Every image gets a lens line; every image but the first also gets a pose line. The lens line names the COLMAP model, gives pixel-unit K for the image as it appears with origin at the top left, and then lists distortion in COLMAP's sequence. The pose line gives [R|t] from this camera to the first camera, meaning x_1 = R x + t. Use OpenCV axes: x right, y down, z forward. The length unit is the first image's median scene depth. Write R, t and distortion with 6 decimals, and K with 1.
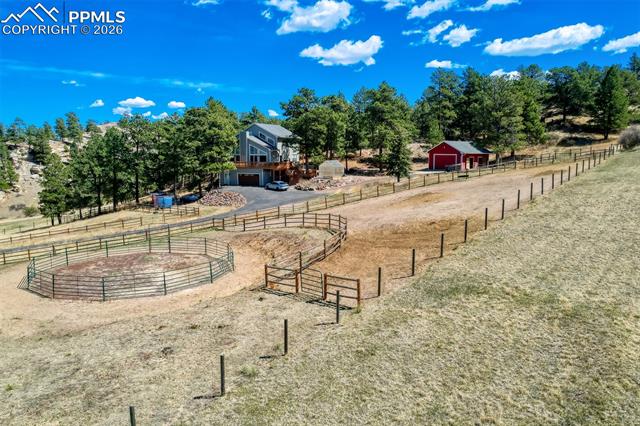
lens RADIAL K [[519.9, 0, 320.0], [0, 519.9, 213.0], [0, 0, 1]] dist [-0.079074, 0.001078]
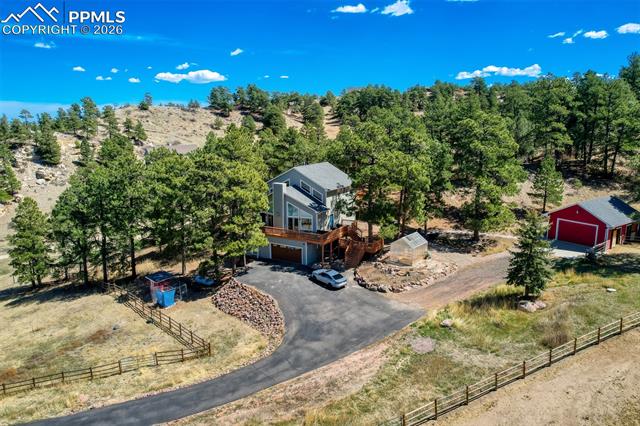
lens RADIAL K [[519.9, 0, 320.0], [0, 519.9, 213.0], [0, 0, 1]] dist [-0.079074, 0.001078]
pose [[0.998121, 0.001289, -0.061265, -0.048901], [0.003177, 0.997345, 0.072755, -0.167652], [0.061196, -0.072813, 0.995466, 0.308630]]
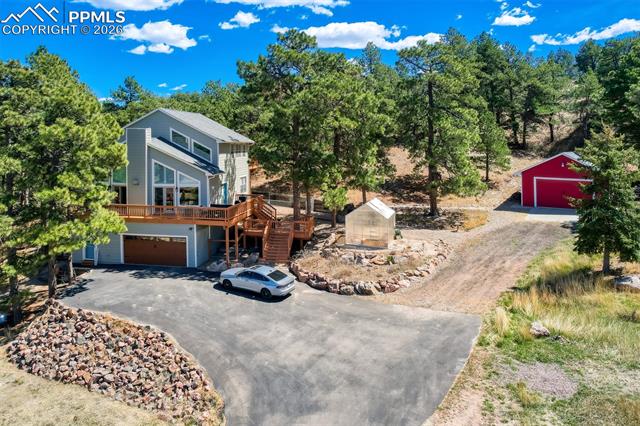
lens RADIAL K [[538.8, 0, 319.1], [0, 538.8, 137.6], [0, 0, 1]] dist [-0.033974, 0.004337]
pose [[0.948837, -0.003663, 0.315744, -0.144275], [0.042266, 0.992408, -0.115499, -0.096270], [-0.312924, 0.122935, 0.941789, 0.567732]]
